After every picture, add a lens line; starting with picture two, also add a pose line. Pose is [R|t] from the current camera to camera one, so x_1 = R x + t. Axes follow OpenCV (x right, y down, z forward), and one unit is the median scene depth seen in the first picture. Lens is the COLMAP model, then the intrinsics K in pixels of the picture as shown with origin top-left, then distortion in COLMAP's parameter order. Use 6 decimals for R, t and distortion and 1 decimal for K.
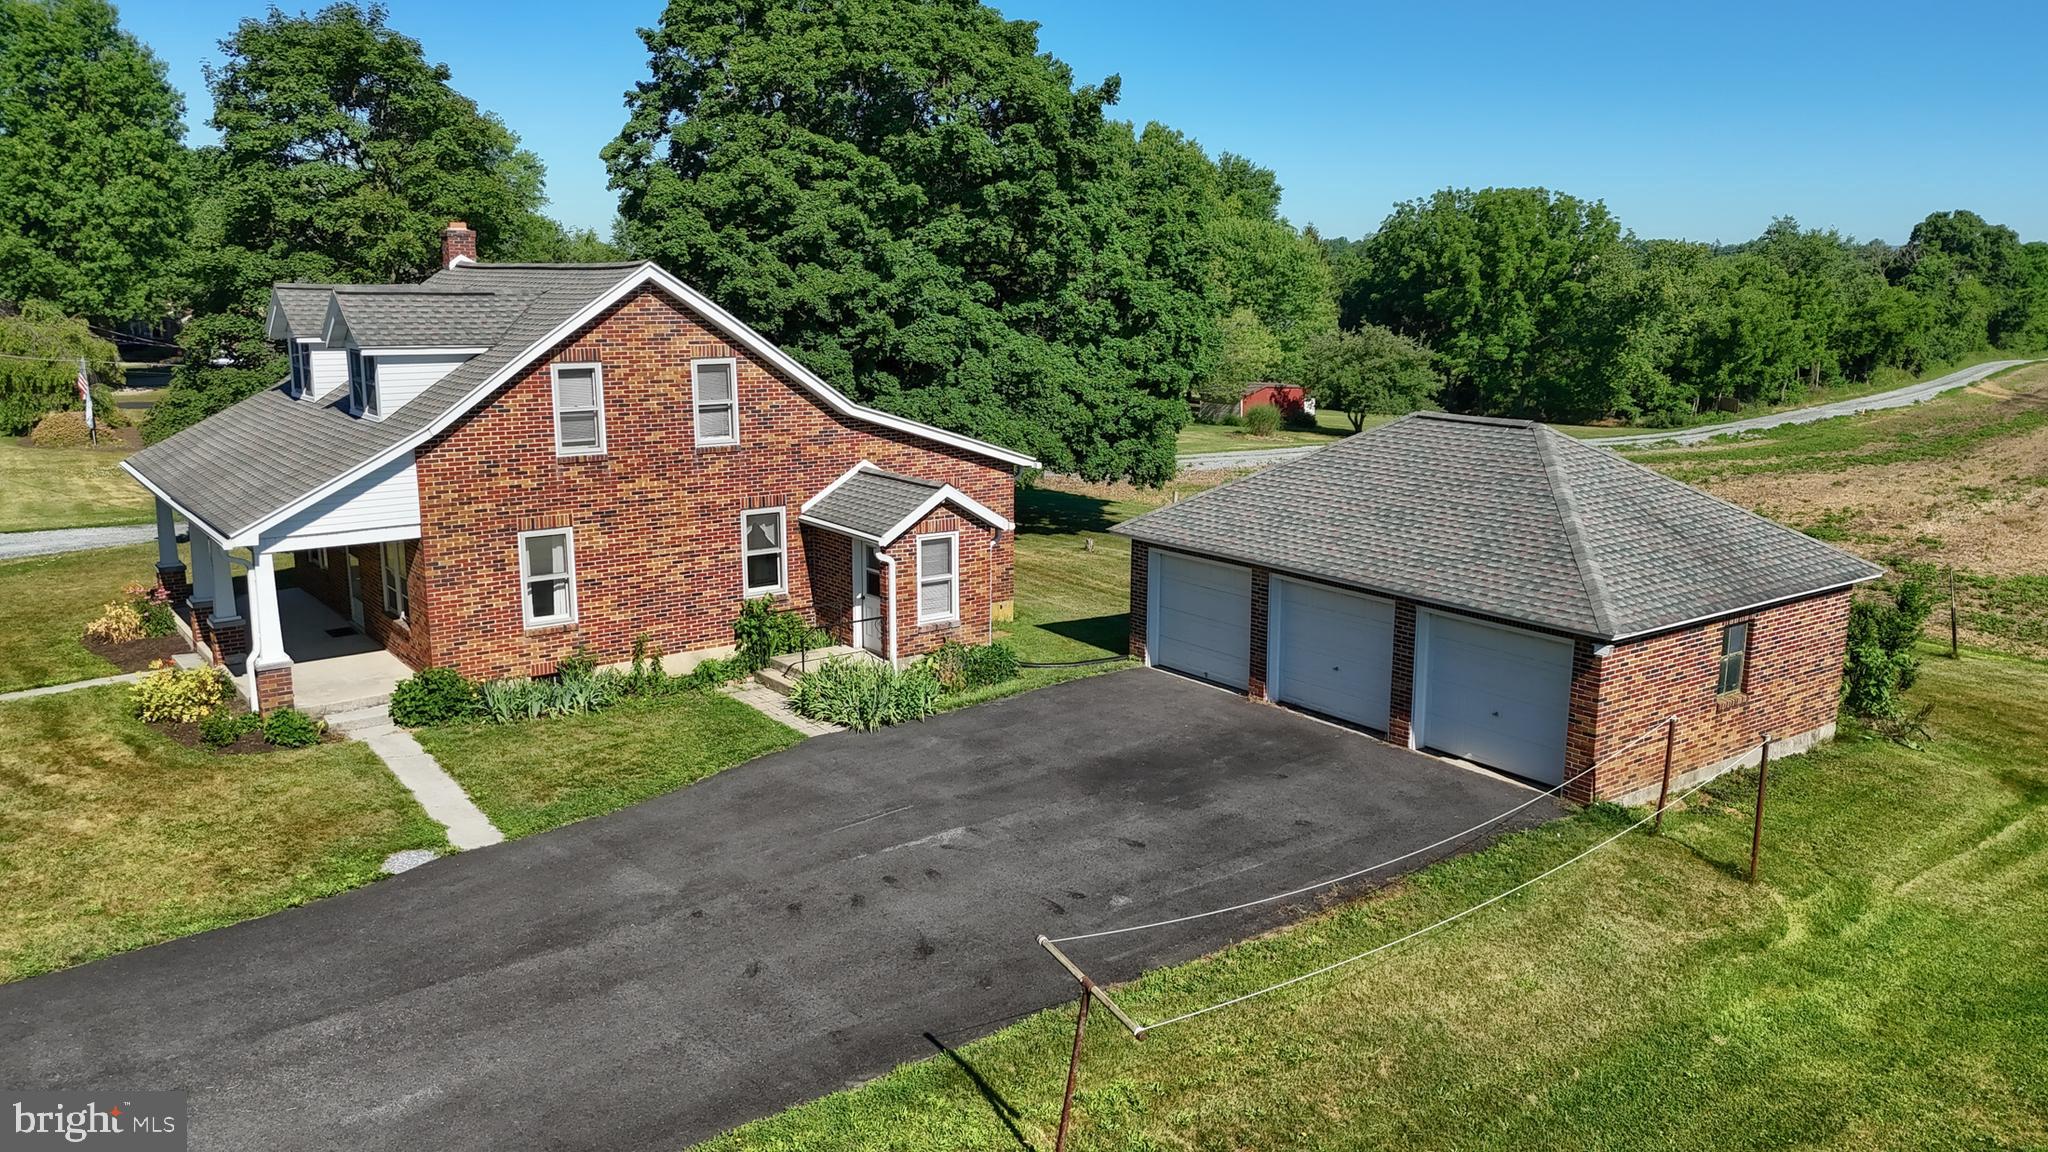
lens RADIAL K [[1501.1, 0, 1026.0], [0, 1501.1, 576.0], [0, 0, 1]] dist [0.083243, -0.084635]
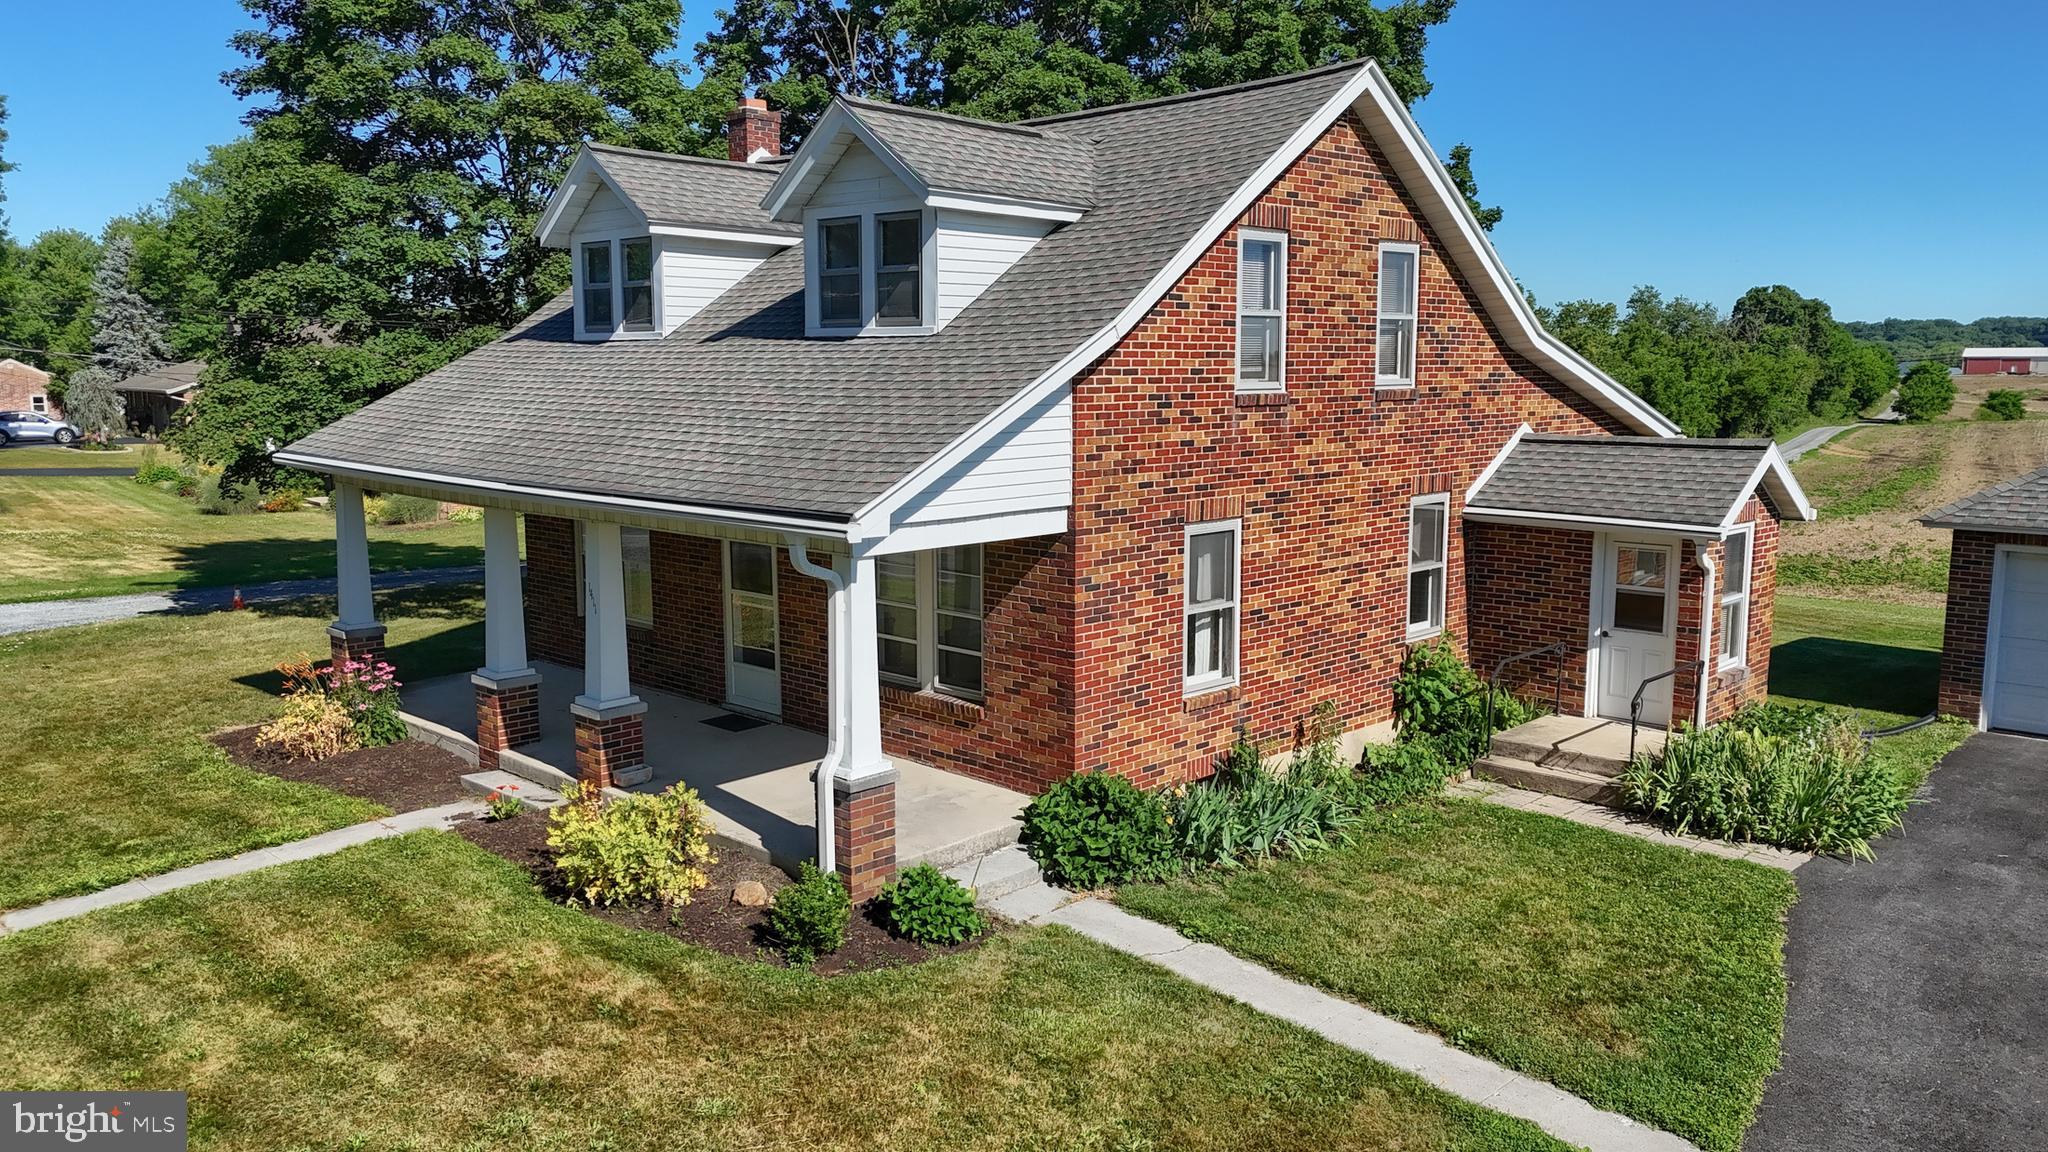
lens RADIAL K [[1501.1, 0, 1026.1], [0, 1501.1, 573.0], [0, 0, 1]] dist [0.083243, -0.084635]
pose [[0.988267, -0.025145, 0.150654, -0.449199], [0.034498, 0.997615, -0.059793, 0.018932], [-0.148791, 0.064289, 0.986777, 0.431362]]
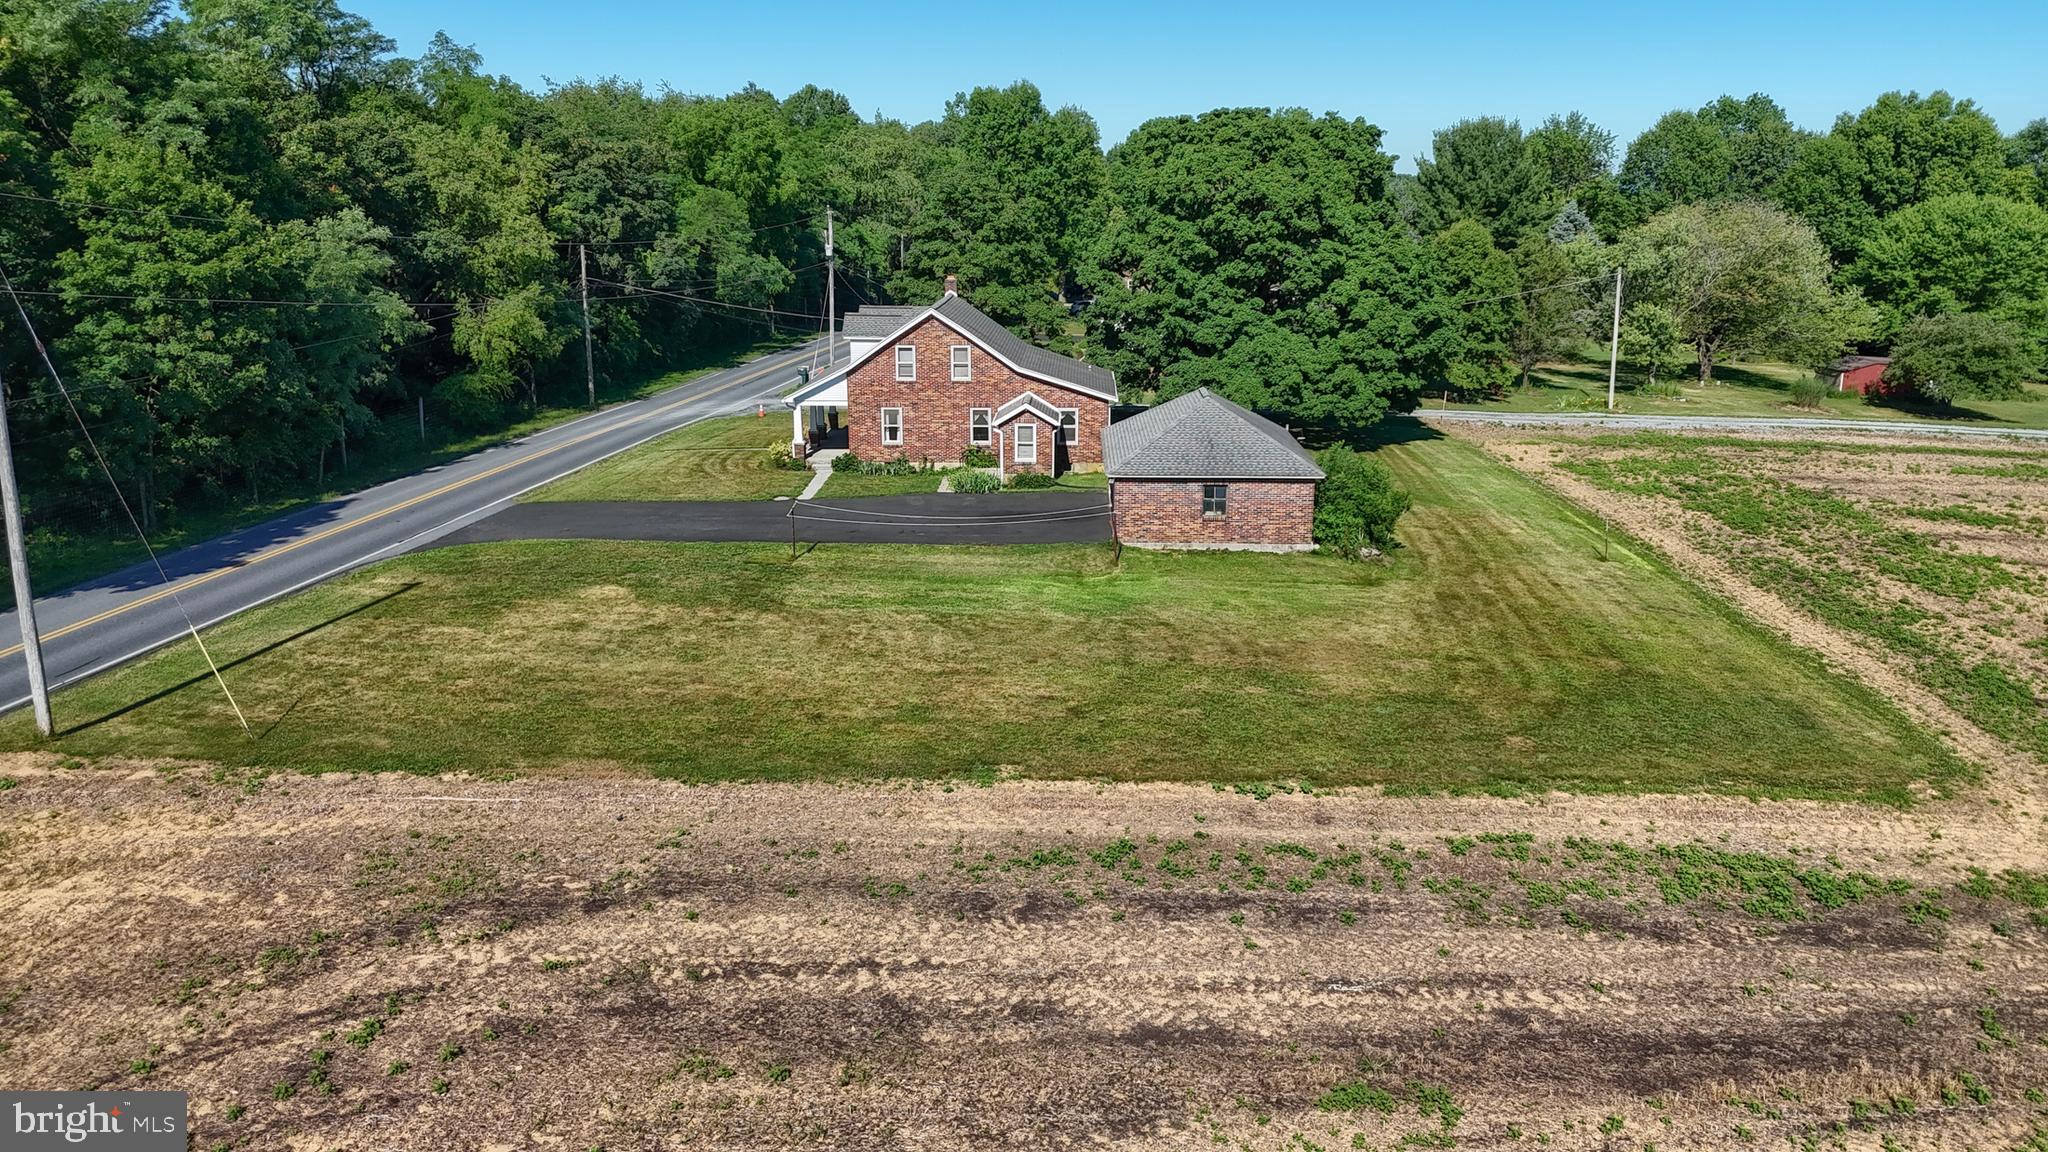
lens RADIAL K [[1501.1, 0, 1023.4], [0, 1501.1, 583.3], [0, 0, 1]] dist [0.083243, -0.084635]
pose [[0.774773, 0.153328, -0.613366, 1.463300], [-0.120264, 0.988175, 0.095111, -0.004071], [0.620696, 0.000077, 0.784051, -0.891193]]
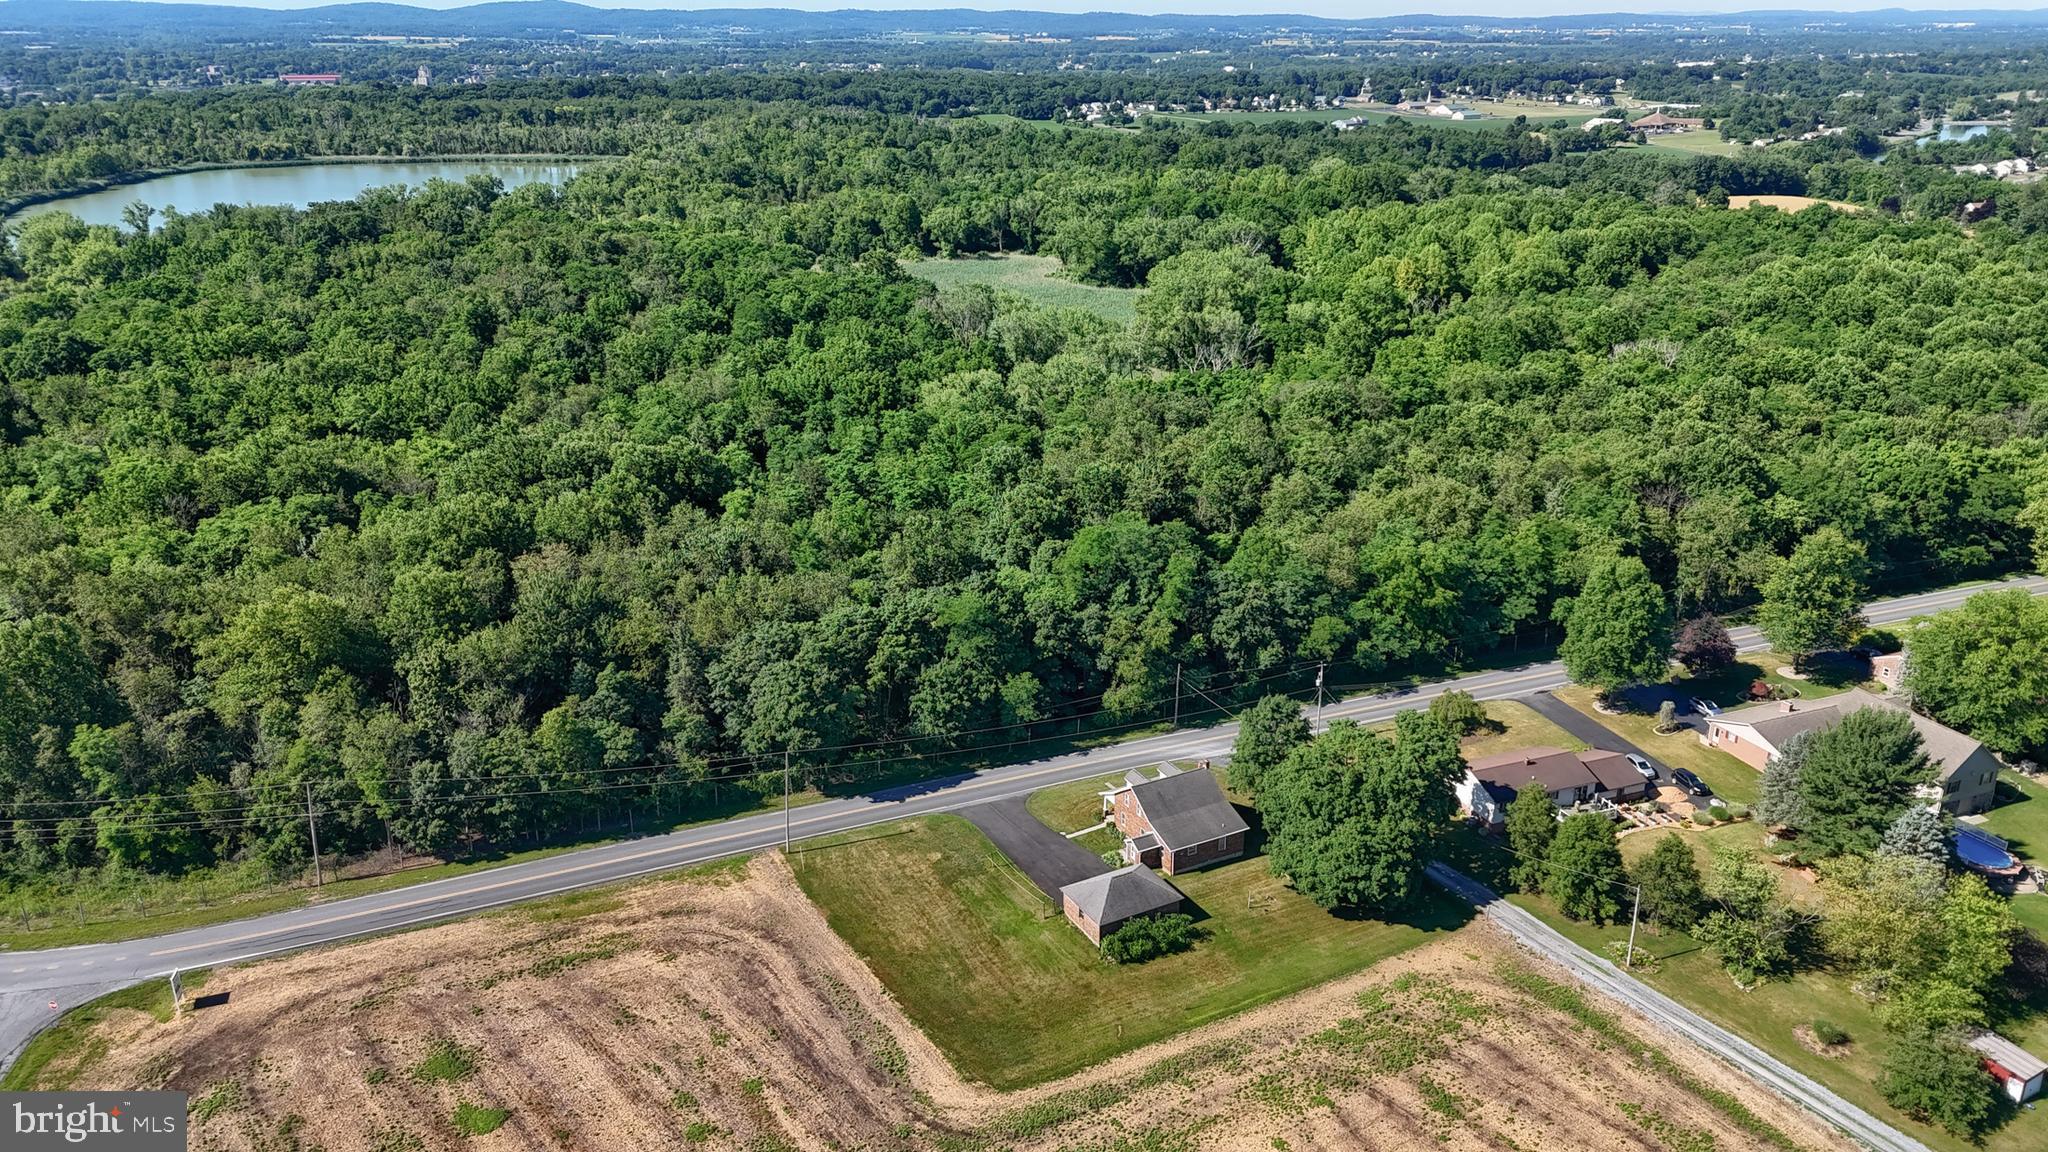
lens RADIAL K [[1501.1, 0, 1024.1], [0, 1501.1, 569.0], [0, 0, 1]] dist [0.083243, -0.084635]
pose [[-0.147227, 0.339155, -0.929138, 5.383543], [-0.192621, 0.911559, 0.363260, -3.236636], [0.970166, 0.232453, -0.068878, 0.738237]]
